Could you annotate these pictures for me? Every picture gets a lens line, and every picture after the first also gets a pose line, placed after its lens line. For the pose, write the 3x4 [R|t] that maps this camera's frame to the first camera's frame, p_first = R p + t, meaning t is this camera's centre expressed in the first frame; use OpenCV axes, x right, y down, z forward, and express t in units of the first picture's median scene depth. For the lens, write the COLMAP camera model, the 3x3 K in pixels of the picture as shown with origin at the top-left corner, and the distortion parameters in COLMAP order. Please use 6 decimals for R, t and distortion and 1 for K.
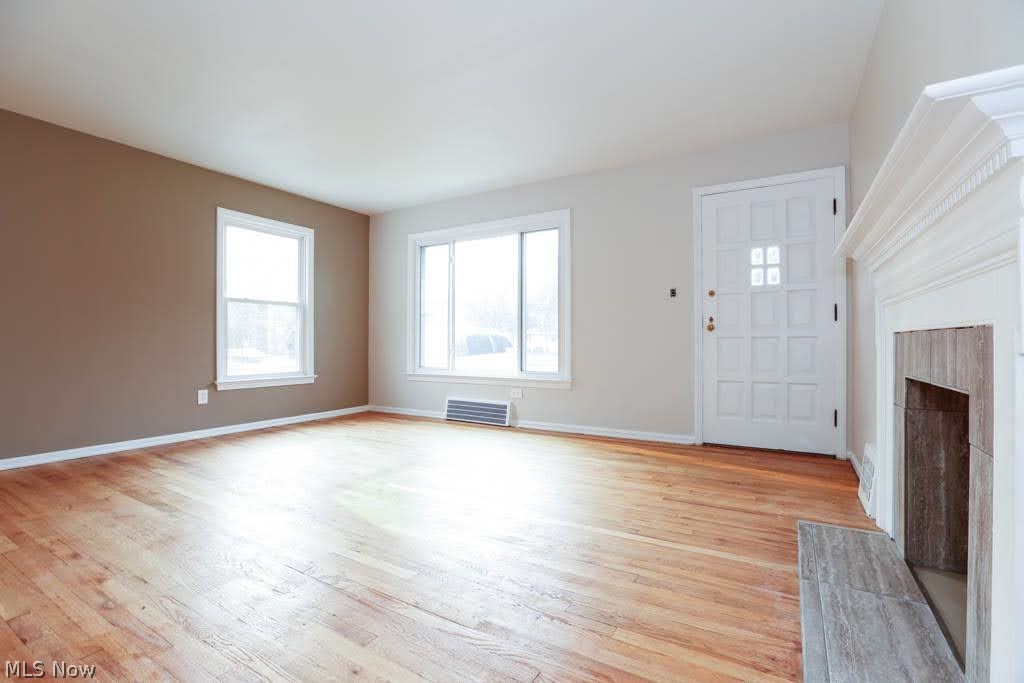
lens RADIAL K [[467.8, 0, 515.3], [0, 467.8, 339.7], [0, 0, 1]] dist [-0.041739, 0.016296]
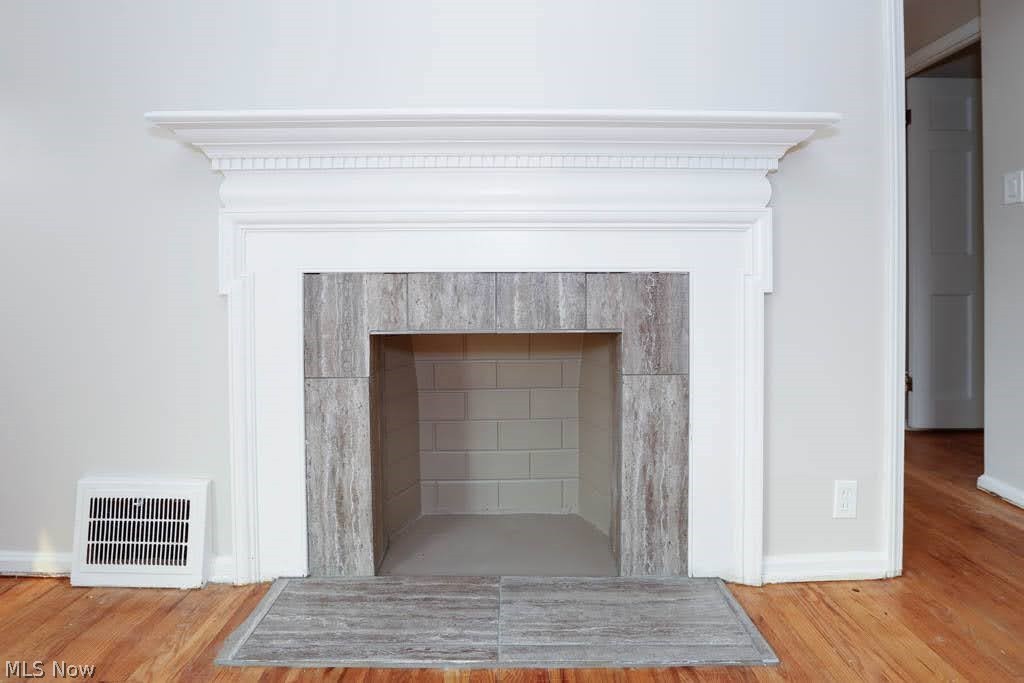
lens RADIAL K [[467.8, 0, 515.3], [0, 467.8, 339.7], [0, 0, 1]] dist [-0.041739, 0.016296]
pose [[-0.518939, -0.009662, 0.854756, 0.101961], [0.004470, 0.999892, 0.014016, 0.092332], [-0.854799, 0.011095, -0.518840, 1.382563]]
